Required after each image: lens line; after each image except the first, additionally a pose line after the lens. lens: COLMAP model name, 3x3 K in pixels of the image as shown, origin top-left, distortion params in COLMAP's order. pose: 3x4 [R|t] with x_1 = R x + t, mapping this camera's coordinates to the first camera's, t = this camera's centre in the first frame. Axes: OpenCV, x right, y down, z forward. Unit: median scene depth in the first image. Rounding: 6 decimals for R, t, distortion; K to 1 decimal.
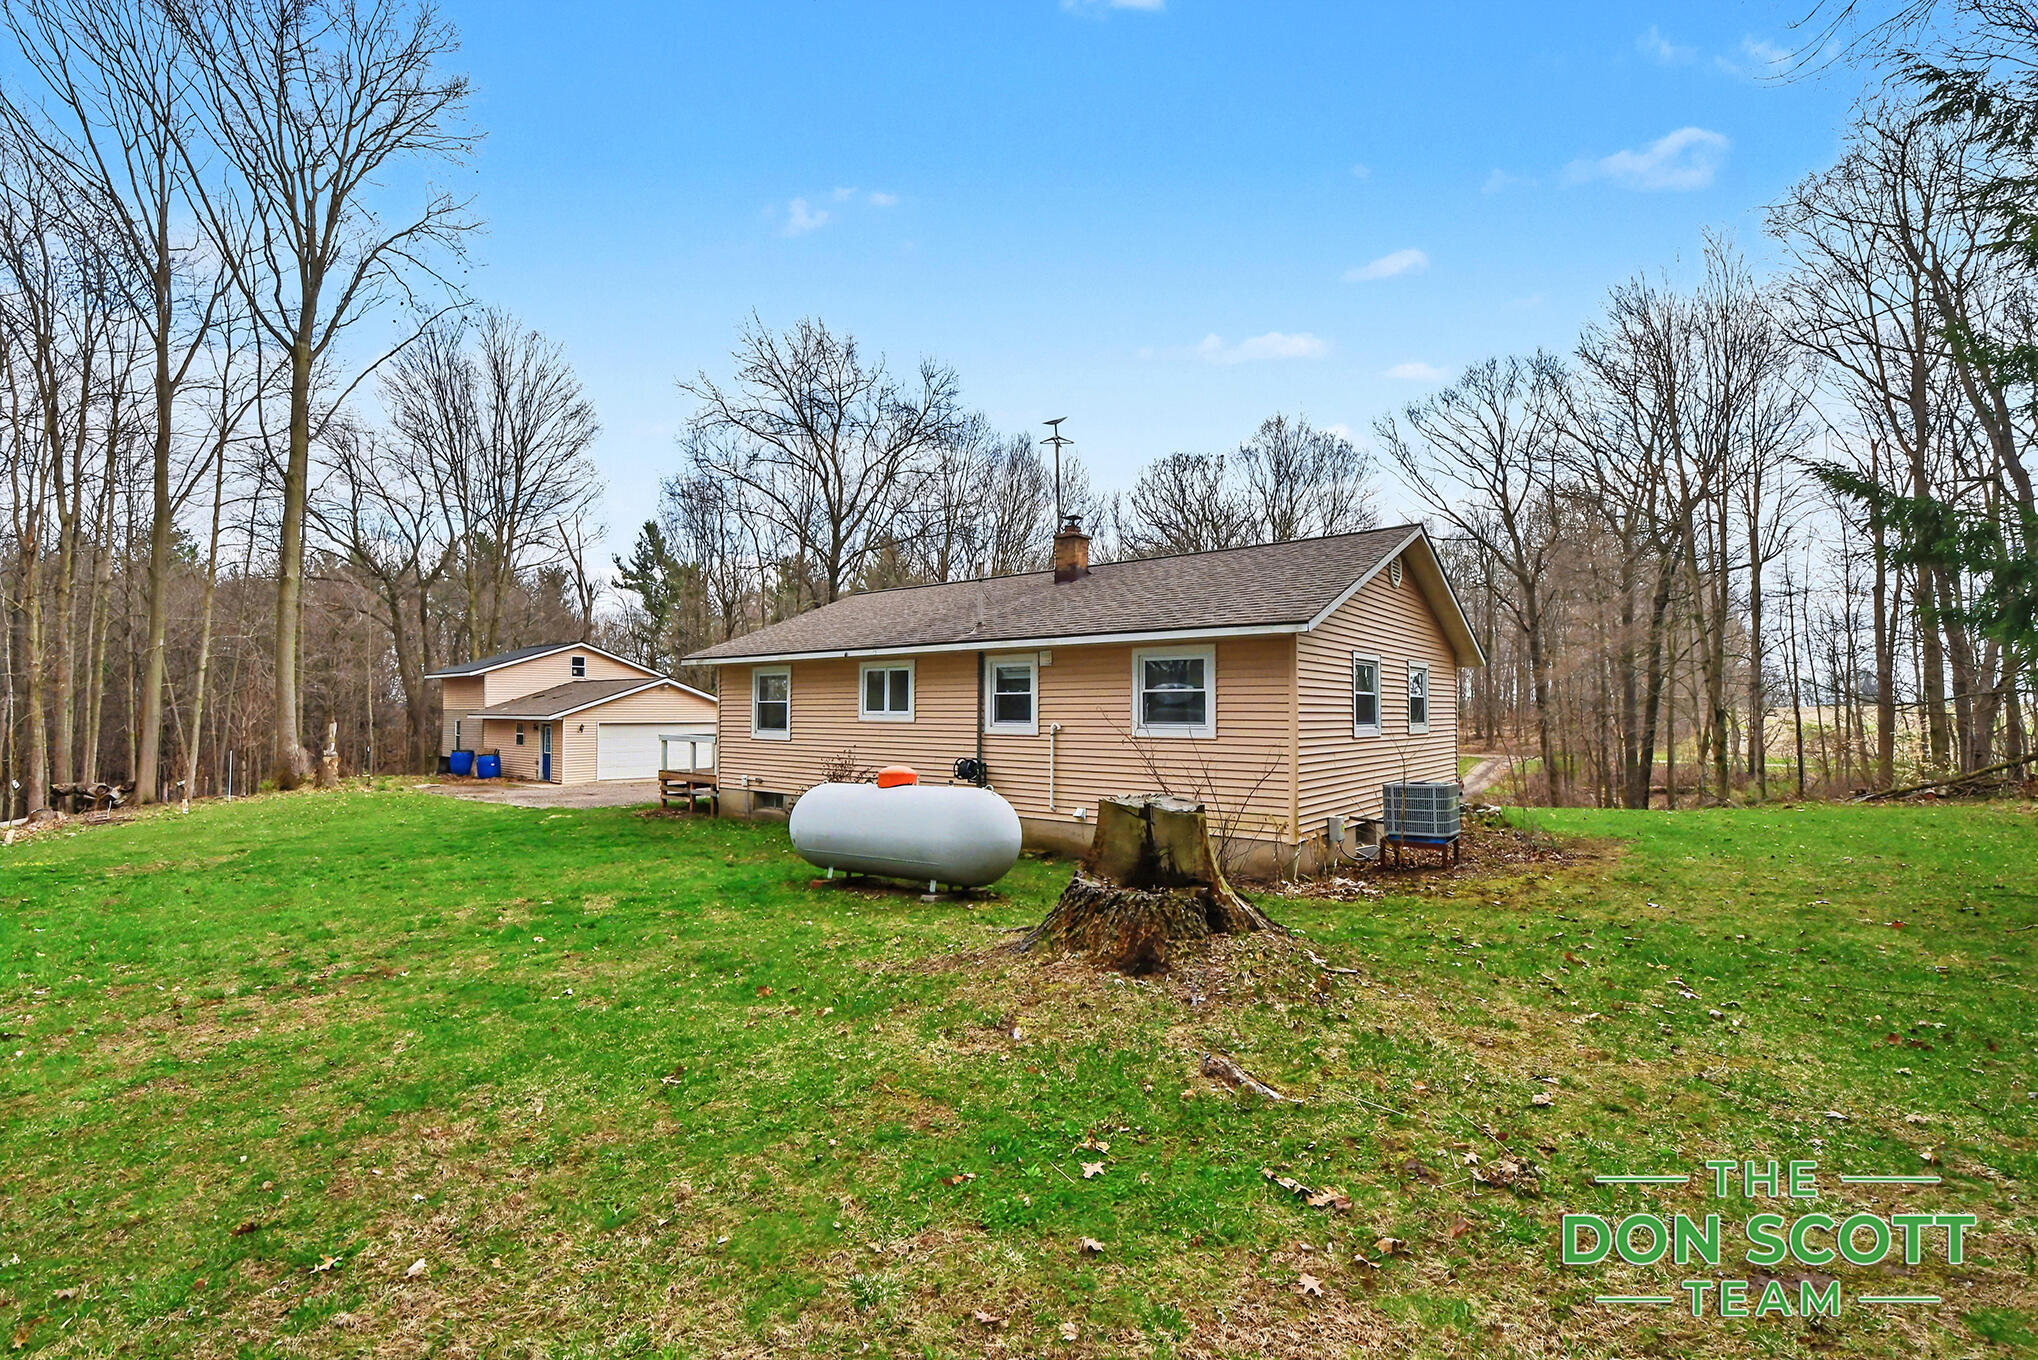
lens RADIAL K [[904.6, 0, 1005.9], [0, 904.6, 698.0], [0, 0, 1]] dist [-0.002669, -0.000303]
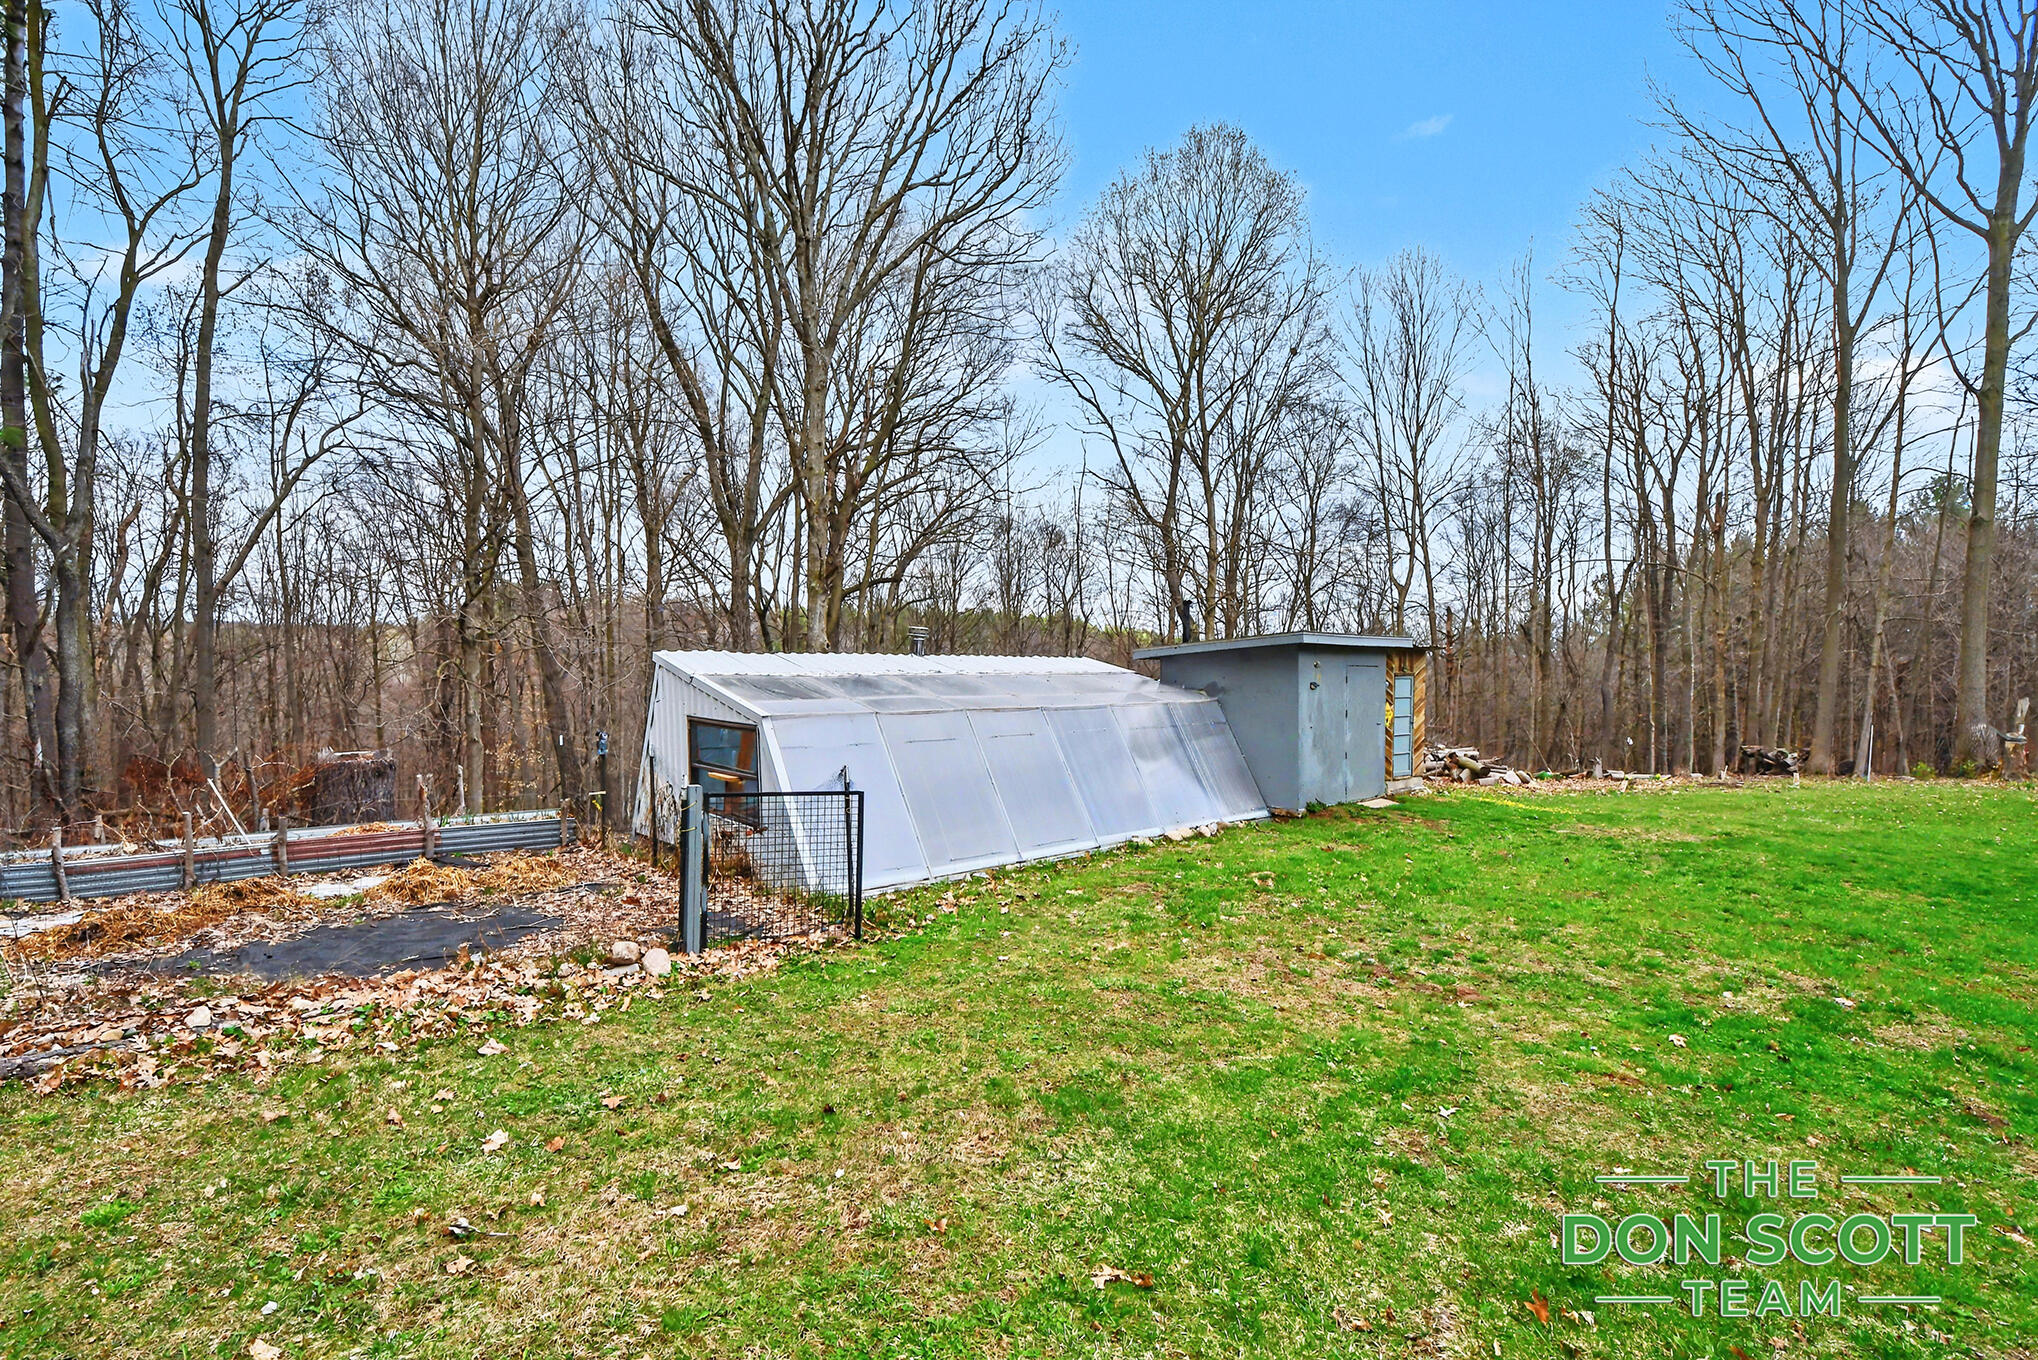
lens RADIAL K [[879.4, 0, 1023.1], [0, 879.4, 689.2], [0, 0, 1]] dist [0.000432, -0.000065]
pose [[-0.045845, 0.023480, -0.998673, 0.155591], [0.004243, 0.999719, 0.023309, -0.005572], [0.998940, -0.003169, -0.045931, 0.625796]]
